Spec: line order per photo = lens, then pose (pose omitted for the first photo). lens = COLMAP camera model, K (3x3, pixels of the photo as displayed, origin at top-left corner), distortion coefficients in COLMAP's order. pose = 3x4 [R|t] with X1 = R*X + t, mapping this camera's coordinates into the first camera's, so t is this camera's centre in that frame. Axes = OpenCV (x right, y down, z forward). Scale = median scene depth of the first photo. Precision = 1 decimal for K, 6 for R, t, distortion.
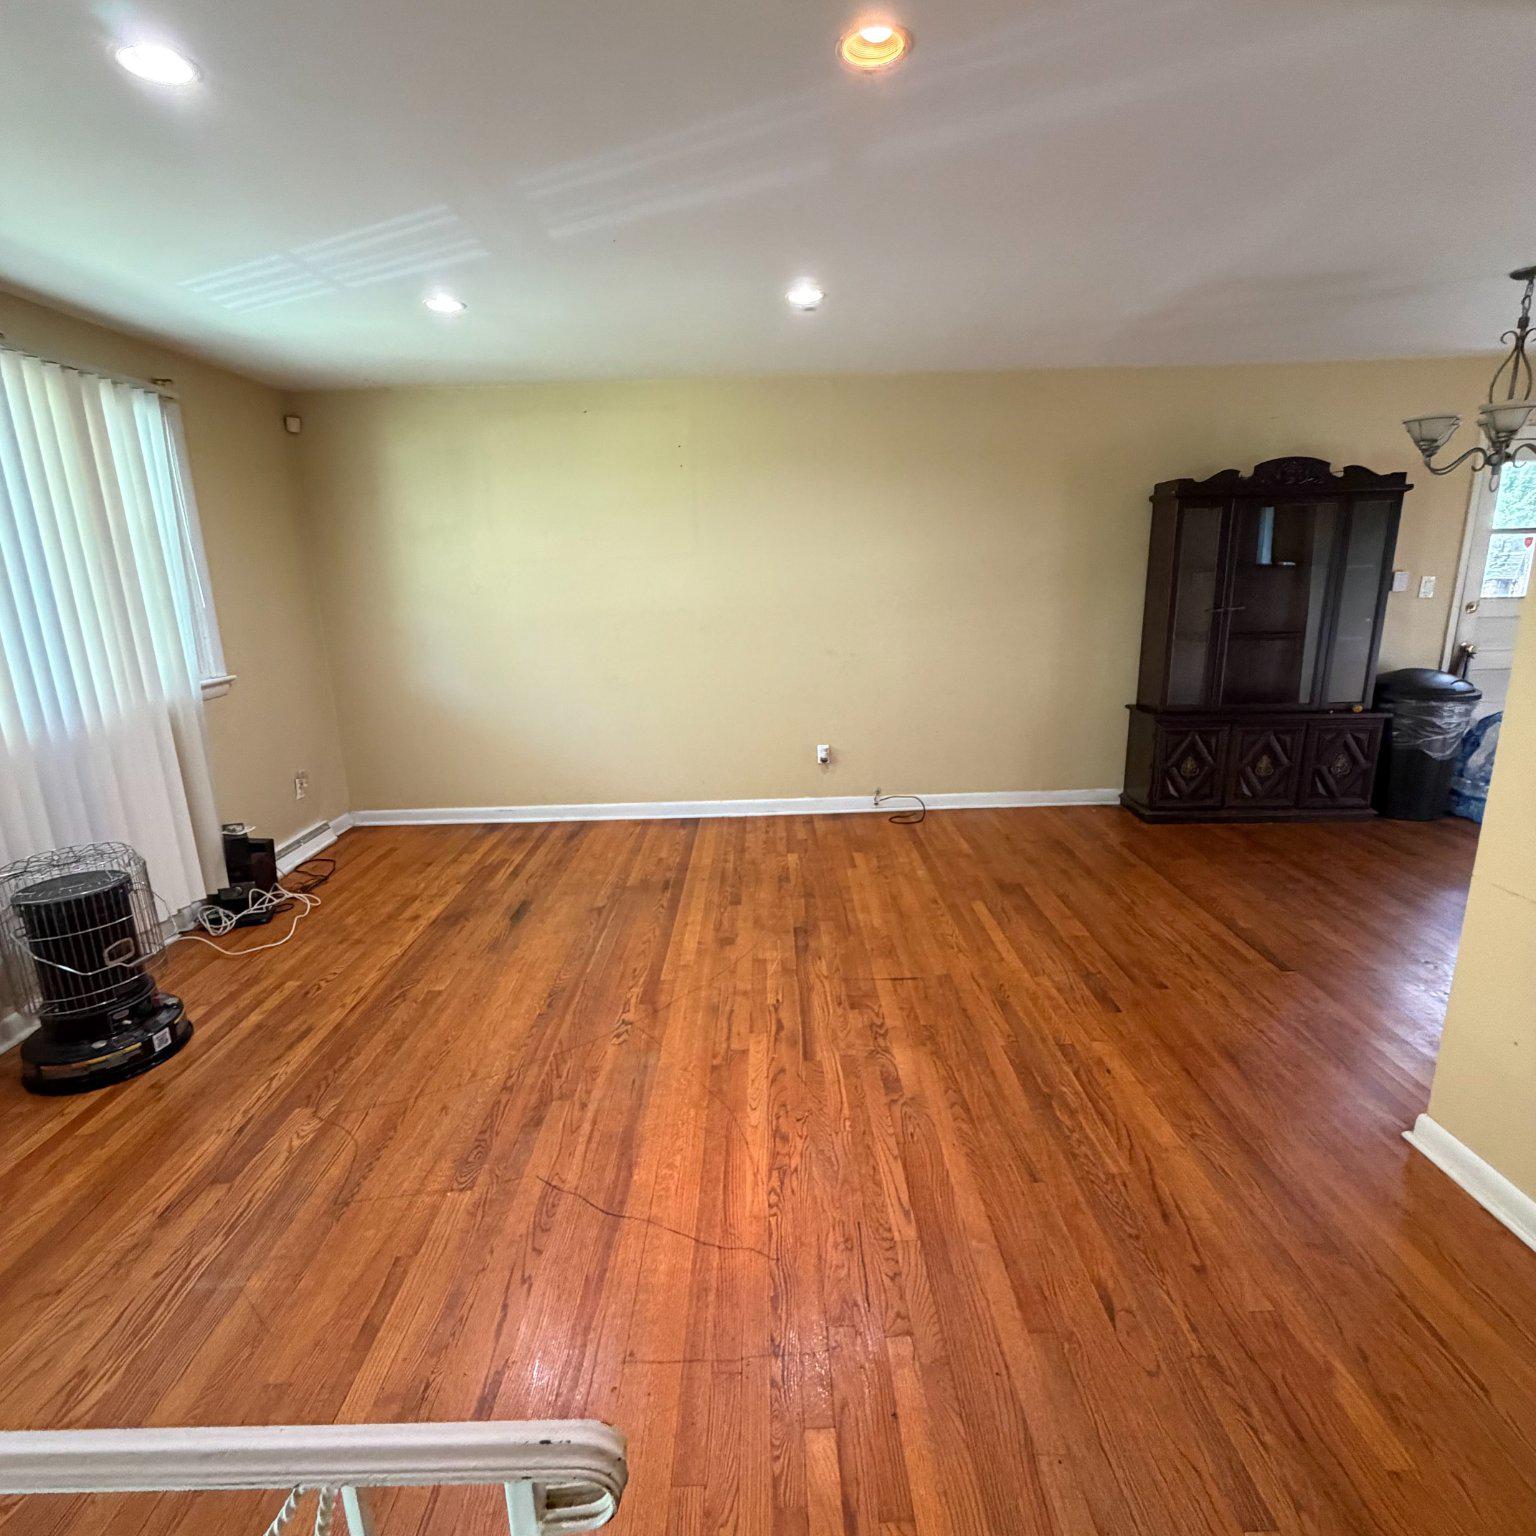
lens RADIAL K [[815.4, 0, 765.5], [0, 815.4, 768.8], [0, 0, 1]] dist [0.001527, 0.000868]
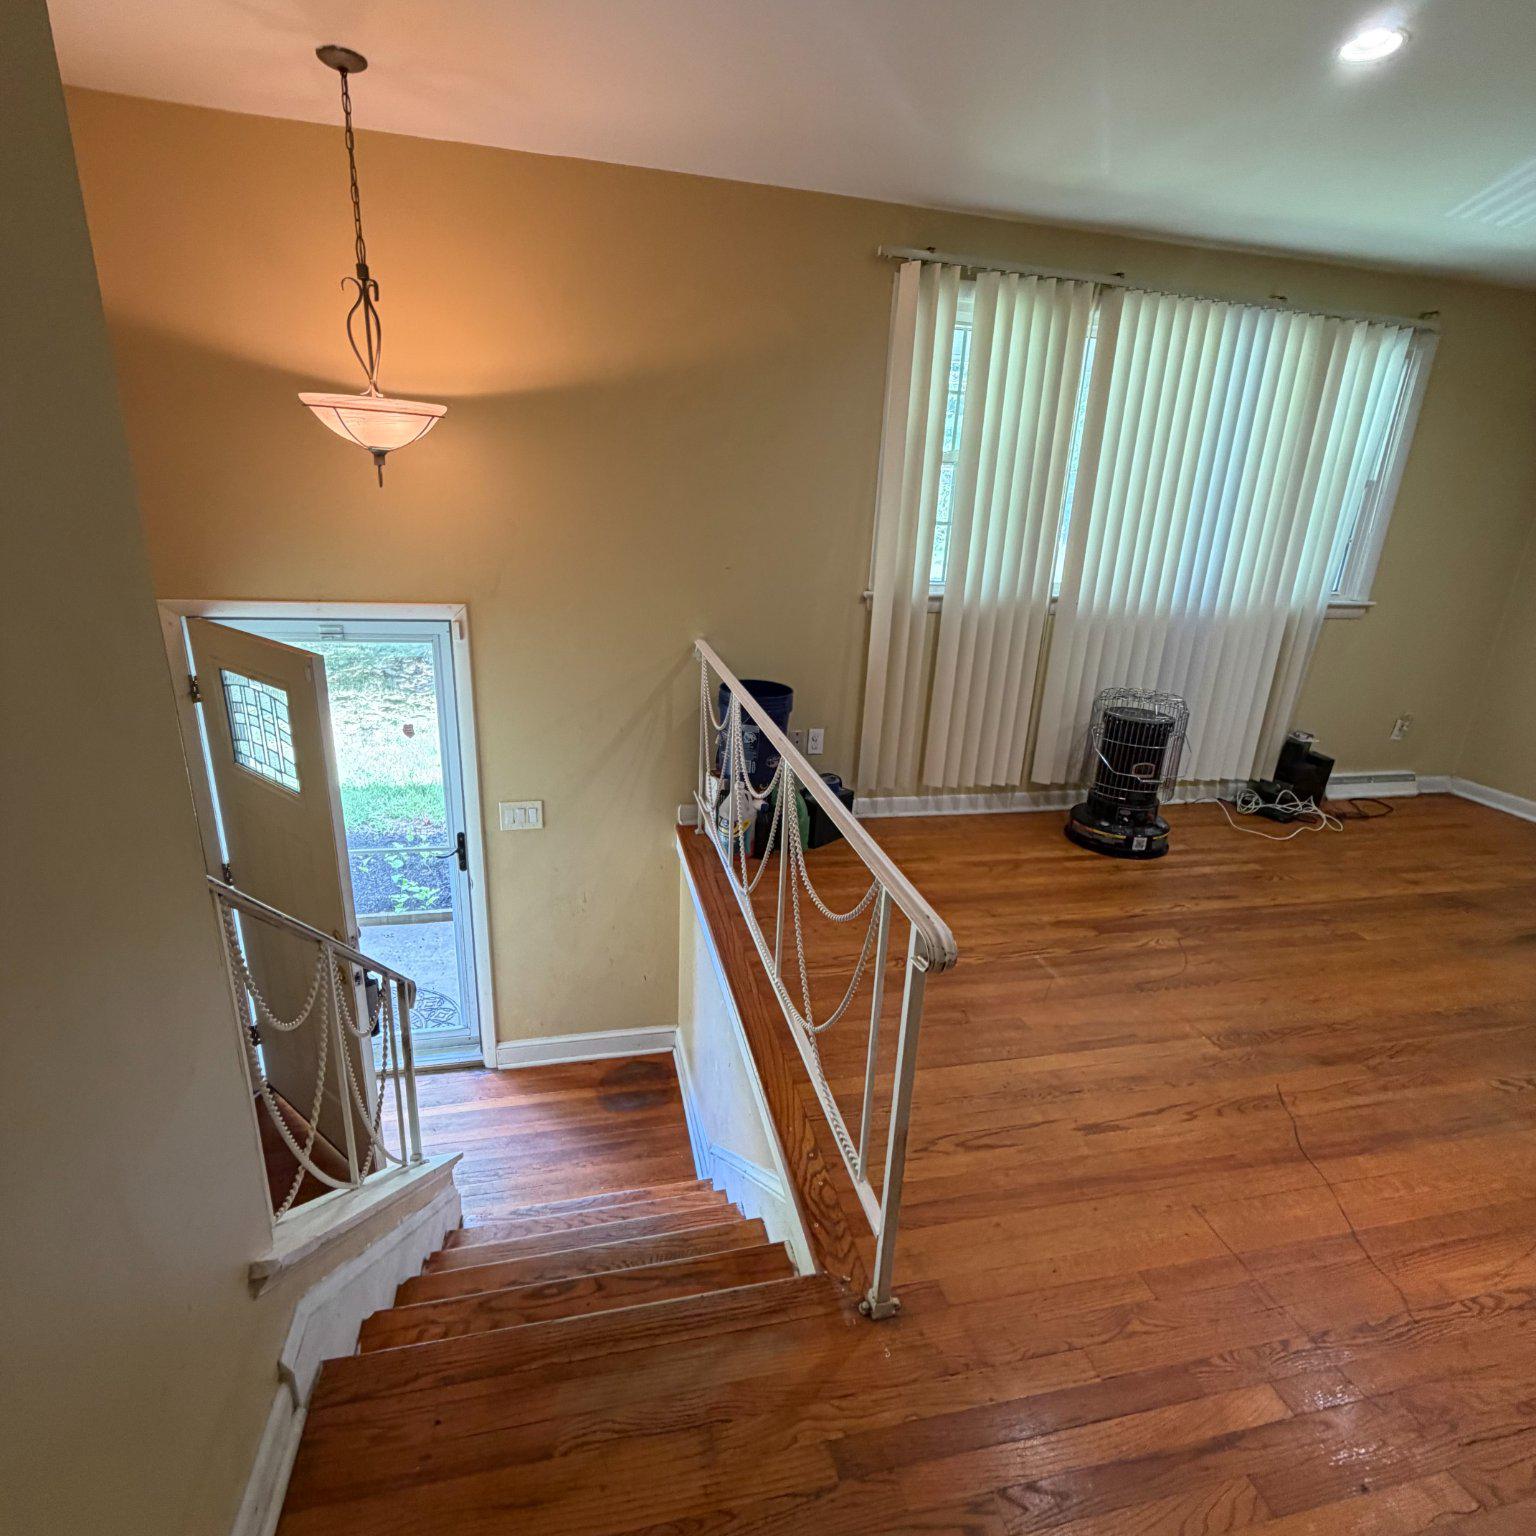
lens RADIAL K [[815.4, 0, 768.3], [0, 815.4, 768.0], [0, 0, 1]] dist [0.001527, 0.000868]
pose [[0.217269, 0.338346, -0.915596, 0.260874], [-0.288673, 0.918318, 0.270850, 0.027157], [0.932449, 0.205461, 0.297194, 0.009908]]
